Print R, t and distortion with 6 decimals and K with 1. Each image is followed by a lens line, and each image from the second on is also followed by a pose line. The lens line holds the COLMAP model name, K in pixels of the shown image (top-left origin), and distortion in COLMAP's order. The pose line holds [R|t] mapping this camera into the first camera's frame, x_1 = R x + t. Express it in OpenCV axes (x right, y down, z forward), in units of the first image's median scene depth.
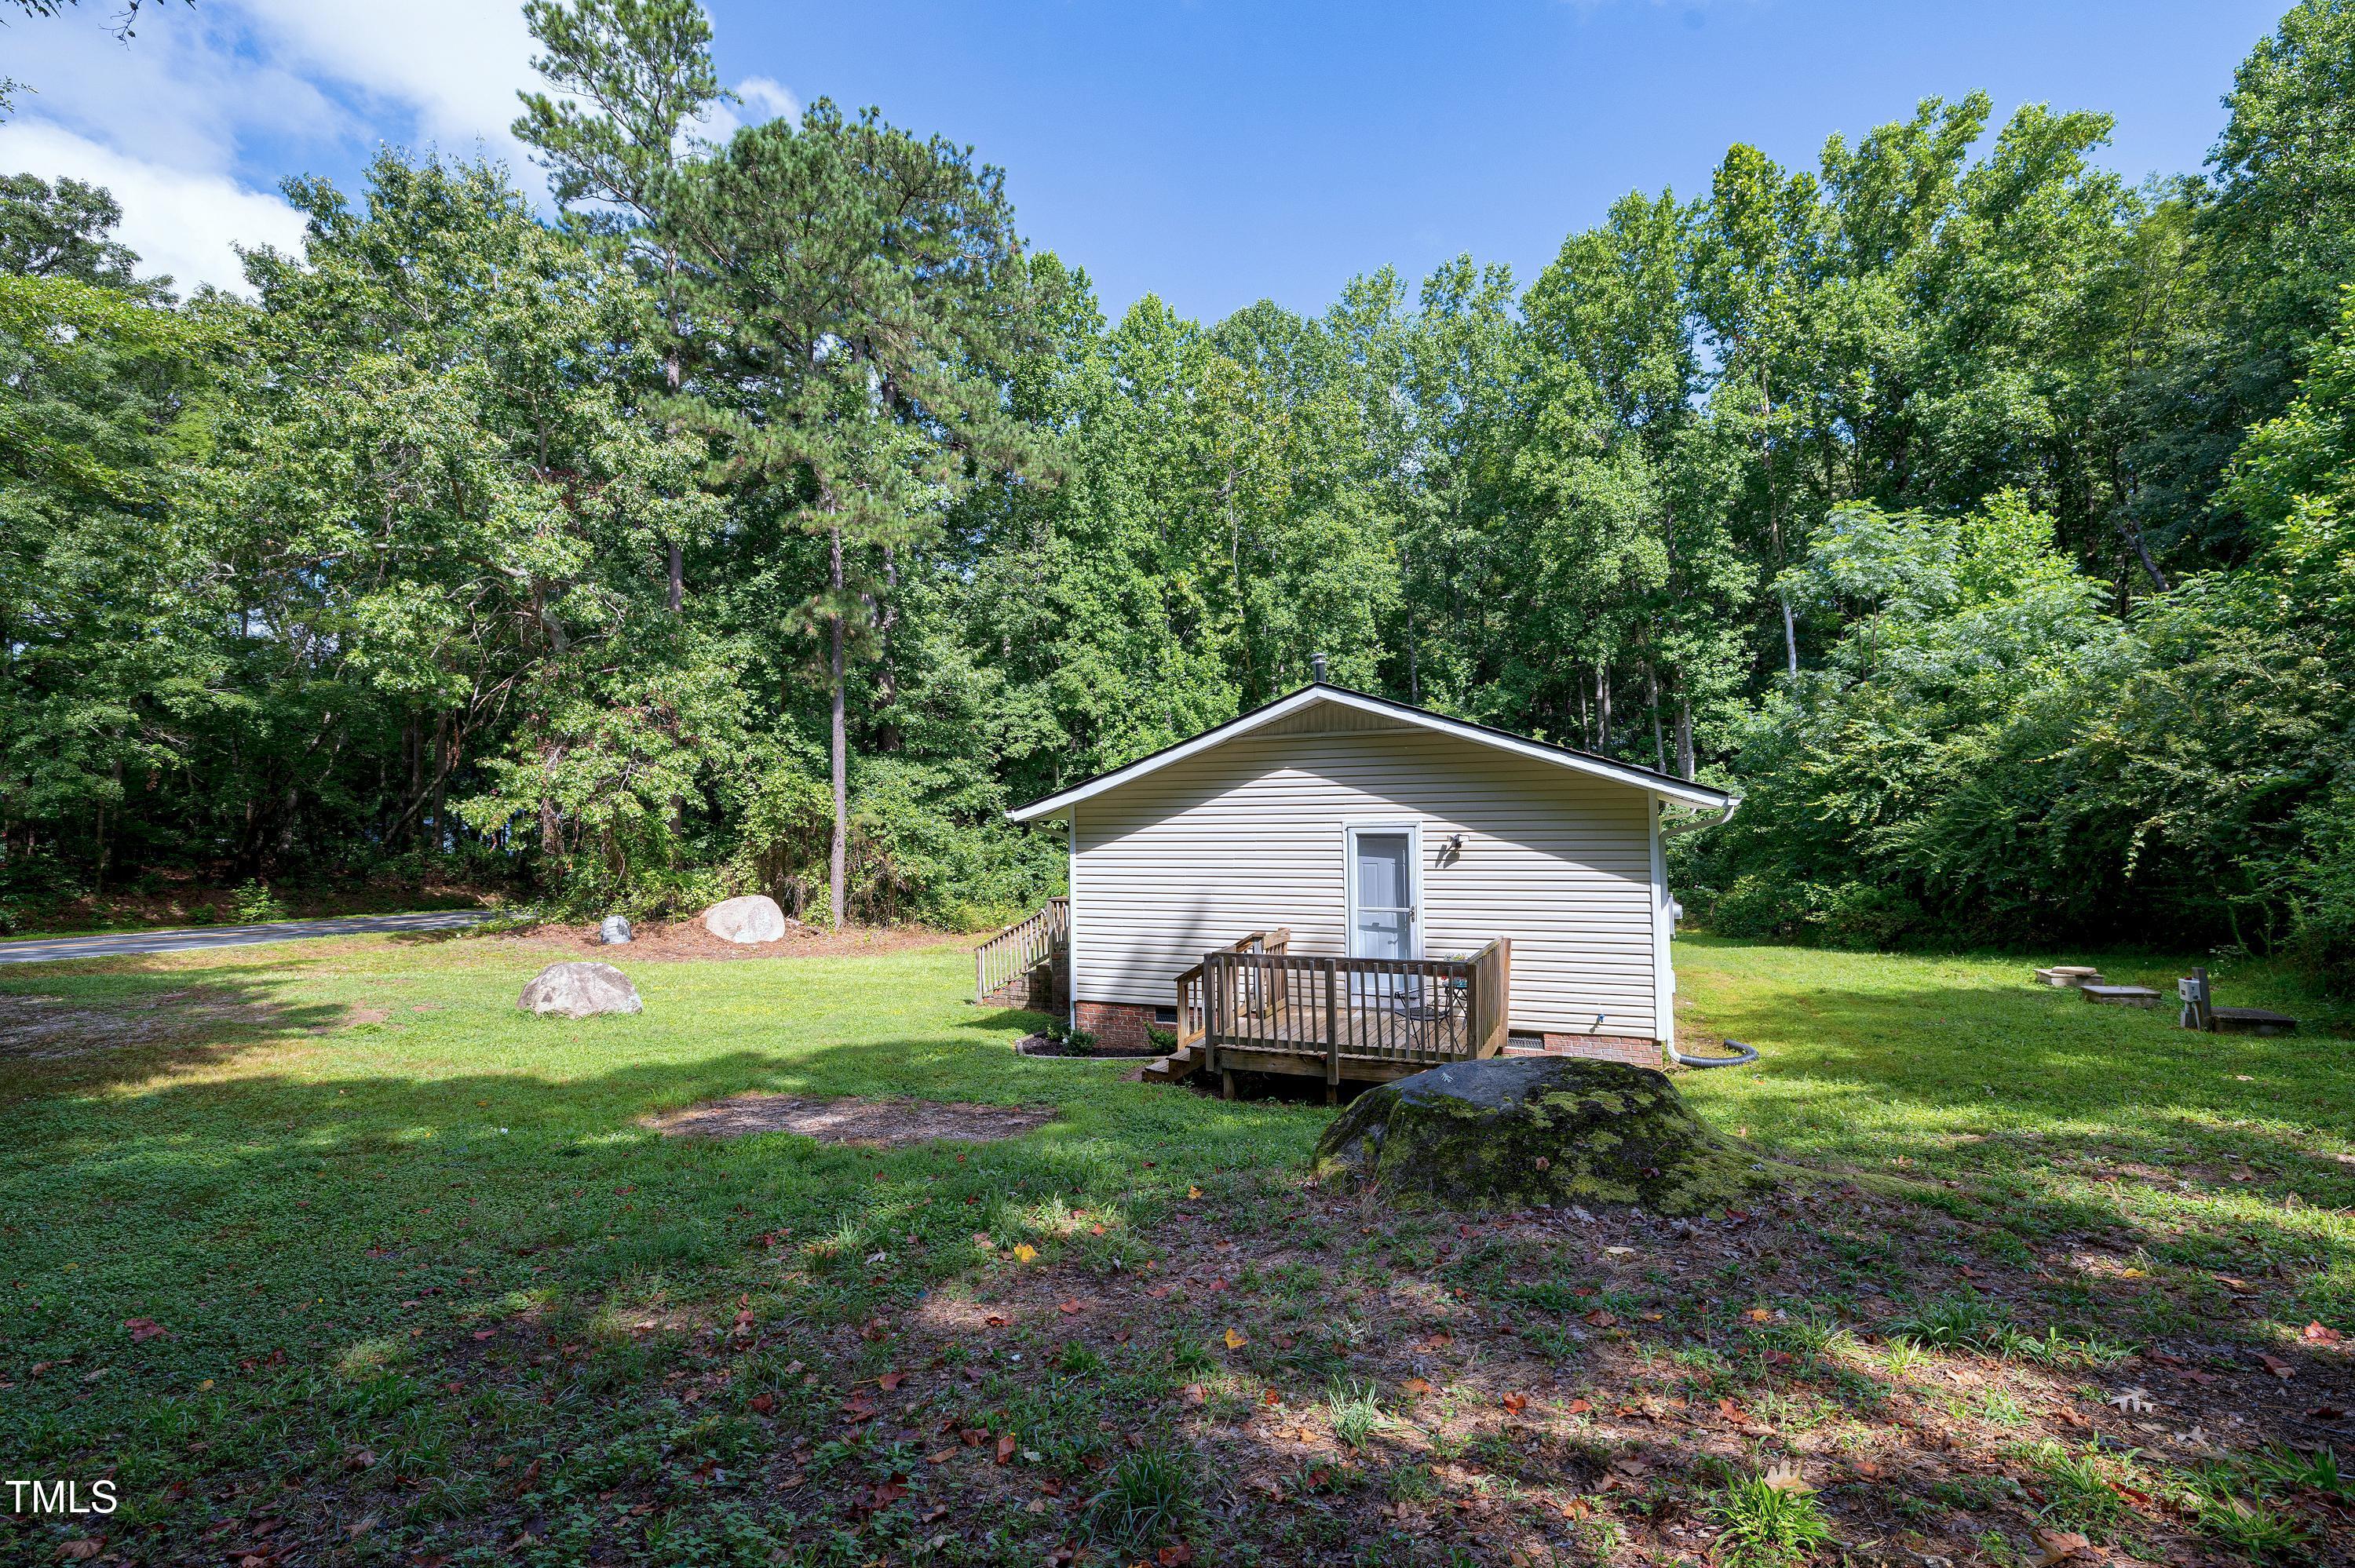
lens RADIAL K [[1051.3, 0, 1184.0], [0, 1051.3, 790.8], [0, 0, 1]] dist [-0.007623, 0.002089]
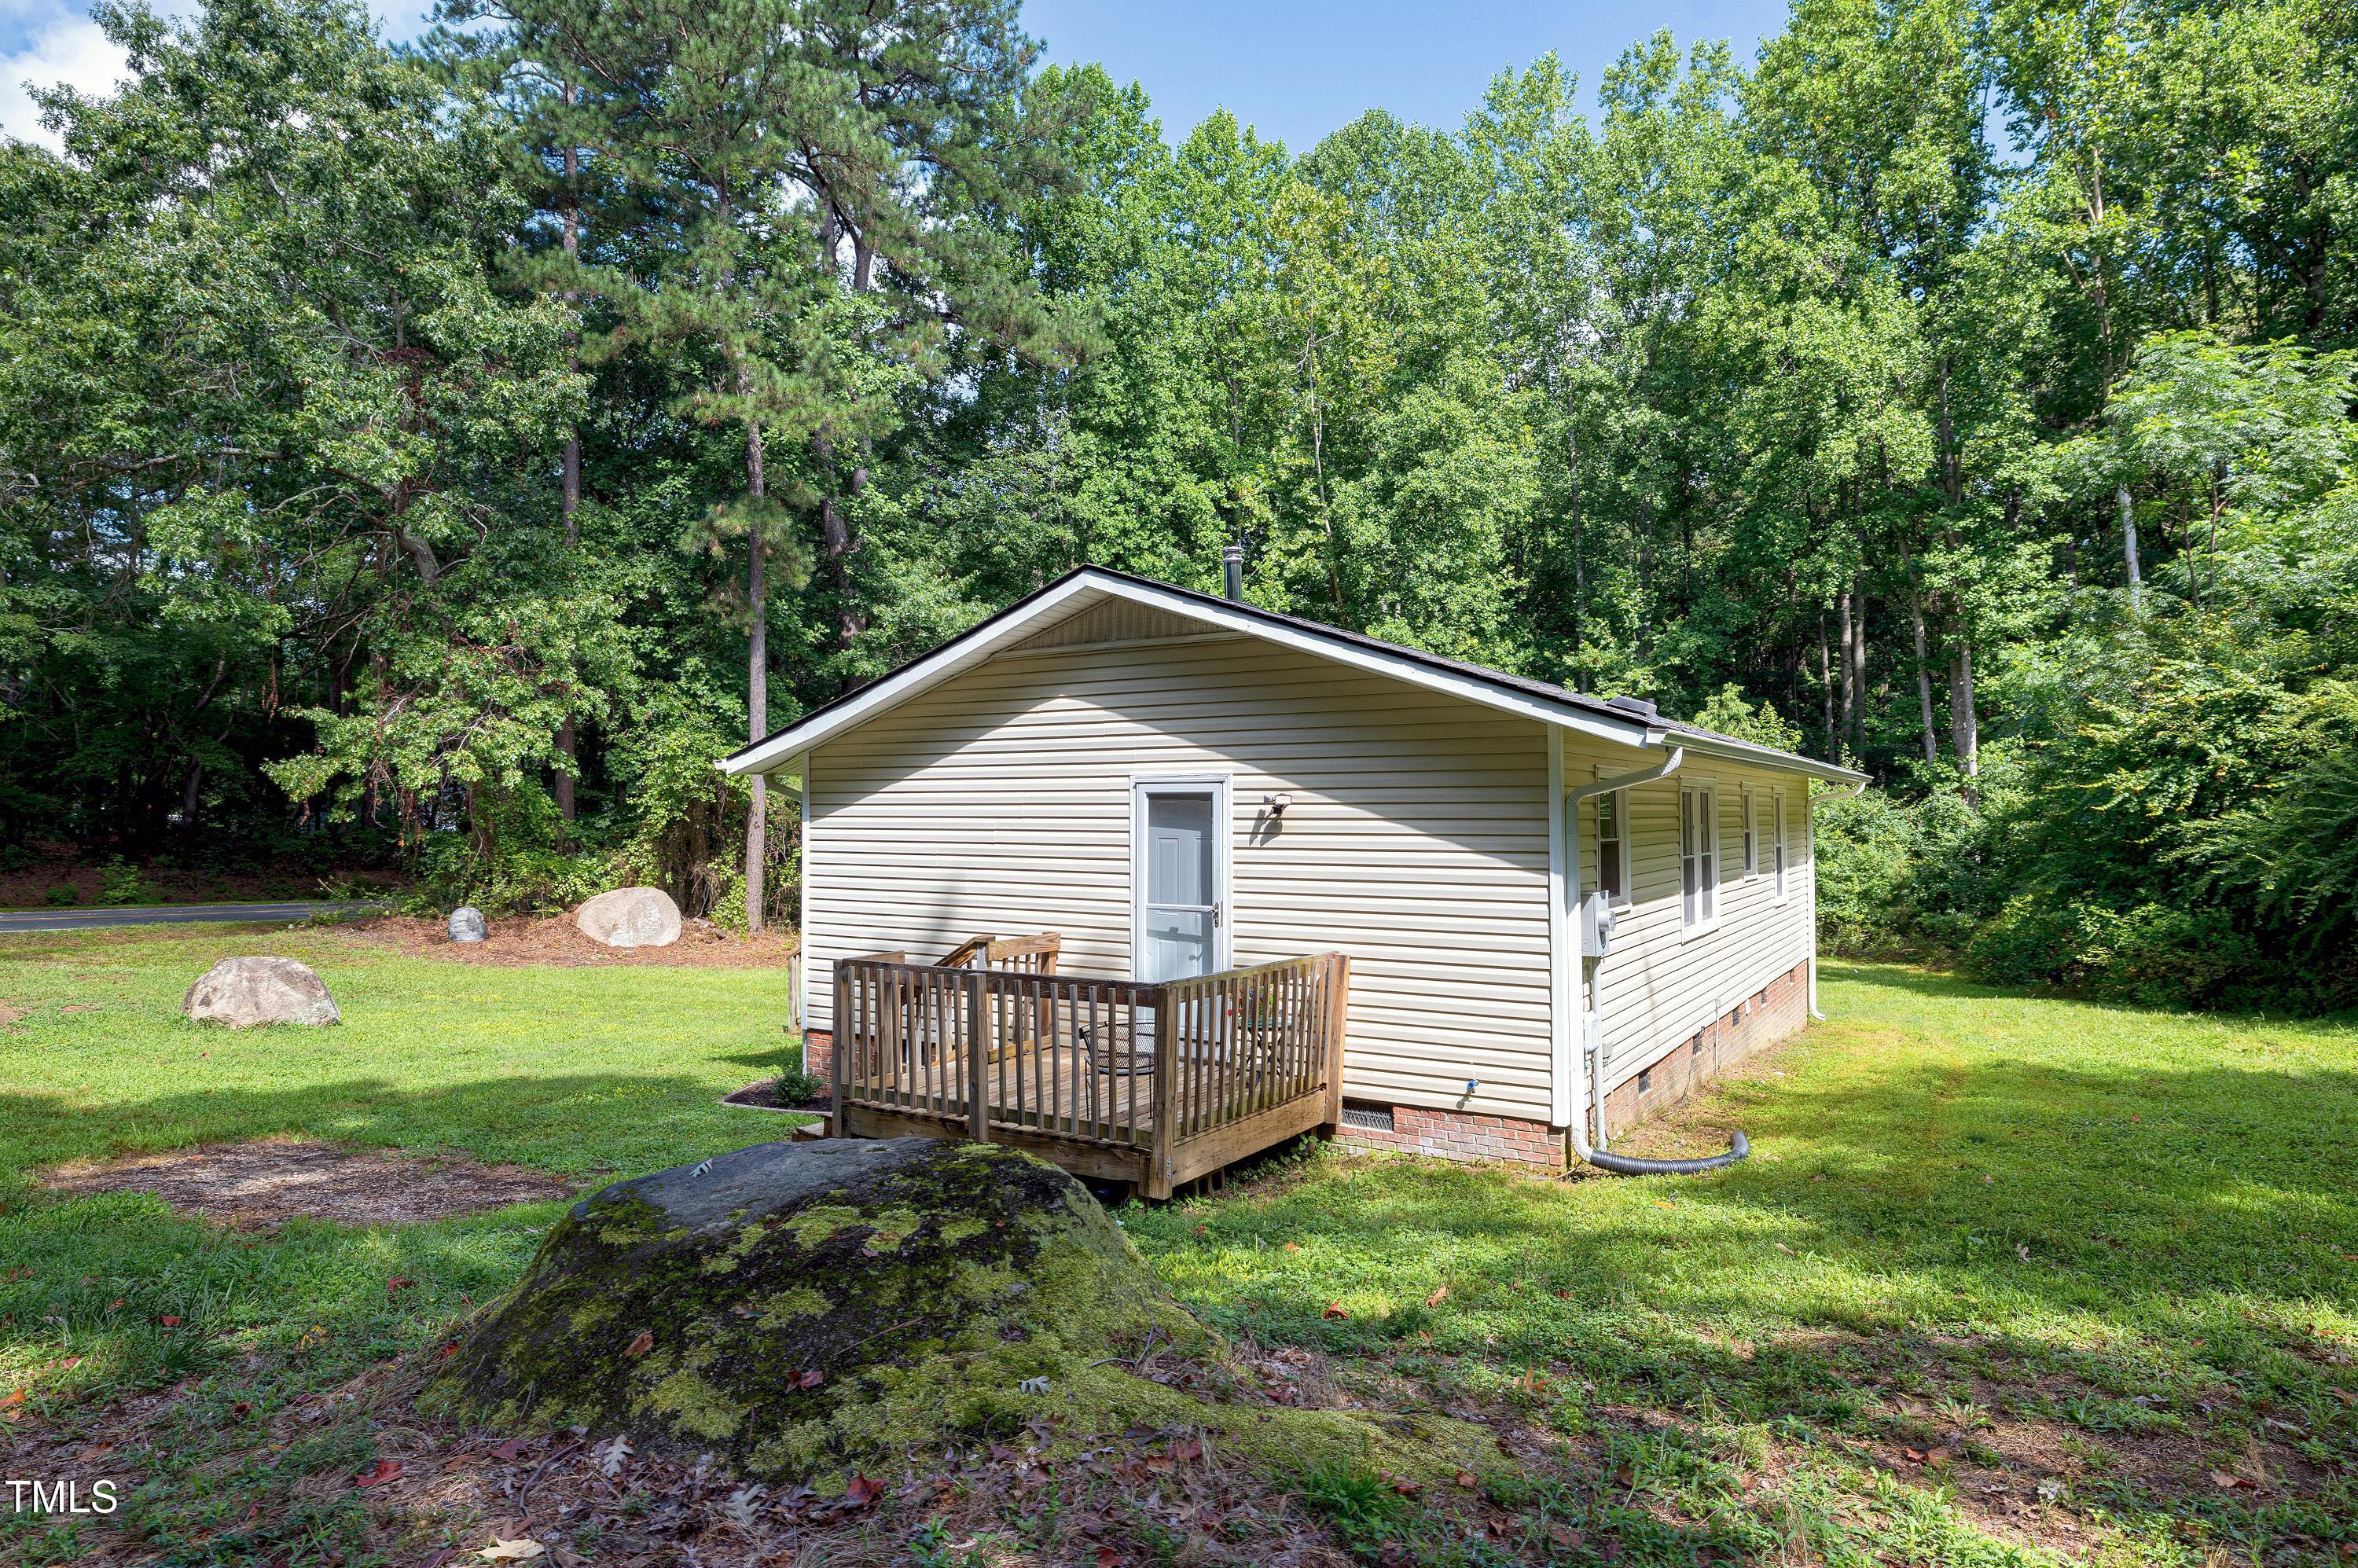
lens RADIAL K [[1329.1, 0, 1172.1], [0, 1329.1, 788.7], [0, 0, 1]] dist [0.002953, -0.001882]
pose [[0.989382, 0.013321, -0.144726, 0.106717], [-0.012334, 0.999894, 0.007717, 0.011135], [0.144814, -0.005850, 0.989442, 0.059982]]
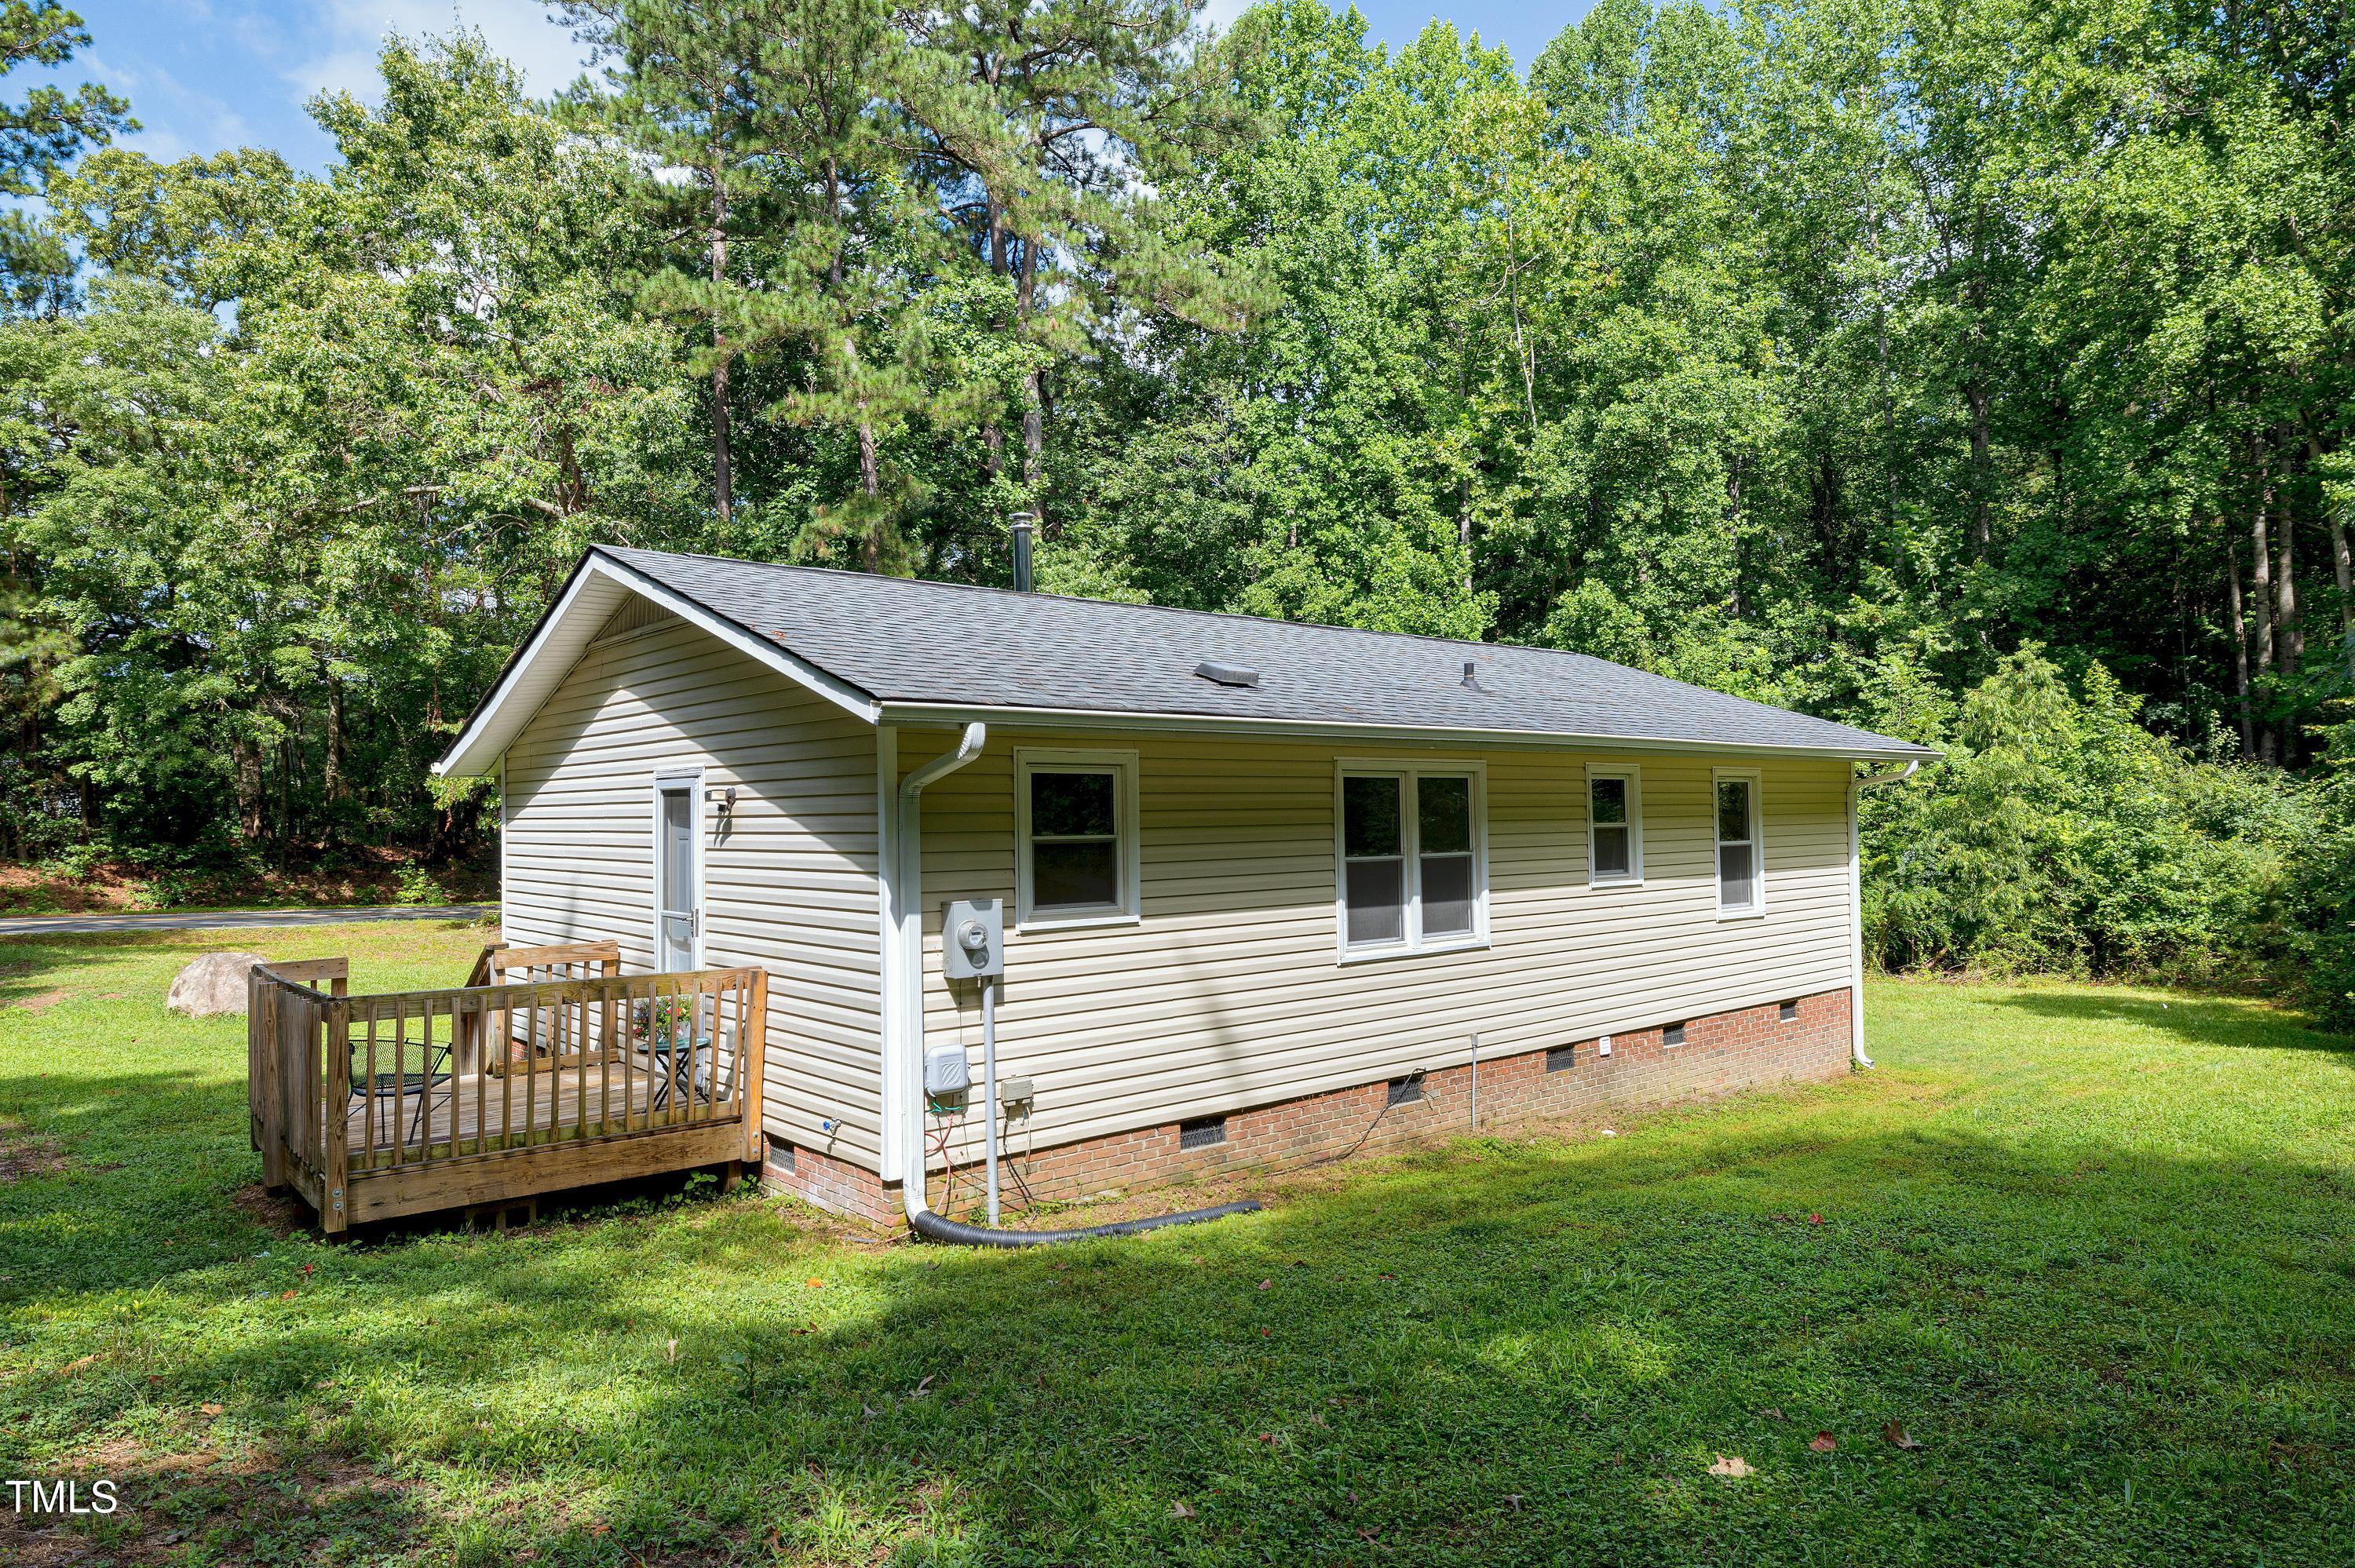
lens RADIAL K [[1420.9, 0, 1184.8], [0, 1420.9, 790.8], [0, 0, 1]] dist [-0.002890, 0.001467]
pose [[0.908069, -0.001344, -0.418818, 0.277580], [0.006561, 0.999918, 0.011017, 0.012361], [0.418768, -0.012752, 0.908004, 0.134297]]
